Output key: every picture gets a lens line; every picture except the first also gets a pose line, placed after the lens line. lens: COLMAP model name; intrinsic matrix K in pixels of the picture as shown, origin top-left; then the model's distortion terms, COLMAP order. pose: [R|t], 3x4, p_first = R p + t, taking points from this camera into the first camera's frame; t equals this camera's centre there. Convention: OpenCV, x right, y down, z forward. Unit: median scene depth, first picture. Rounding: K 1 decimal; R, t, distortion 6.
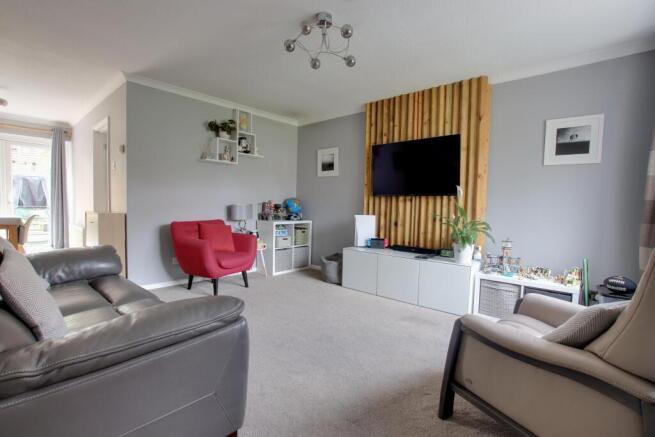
lens RADIAL K [[304.4, 0, 327.5], [0, 304.4, 218.5], [0, 0, 1]] dist [0.000506, 0.000038]
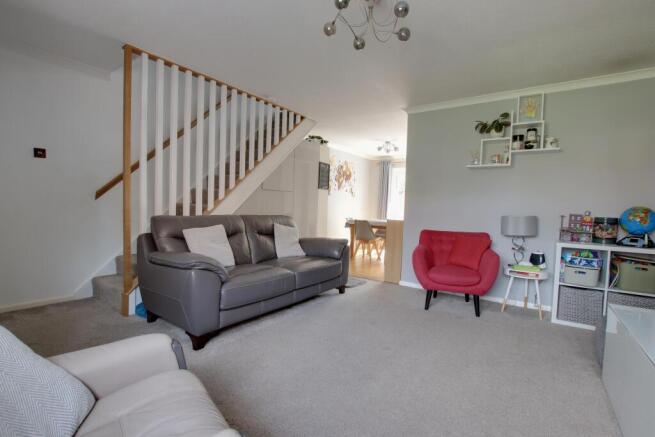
lens RADIAL K [[312.2, 0, 328.4], [0, 312.2, 211.6], [0, 0, 1]] dist [0.000786, 0.000066]
pose [[0.149968, -0.007120, -0.988665, 0.433165], [-0.074390, 0.997058, -0.018464, -0.006301], [0.985888, 0.076316, 0.148997, 0.402259]]
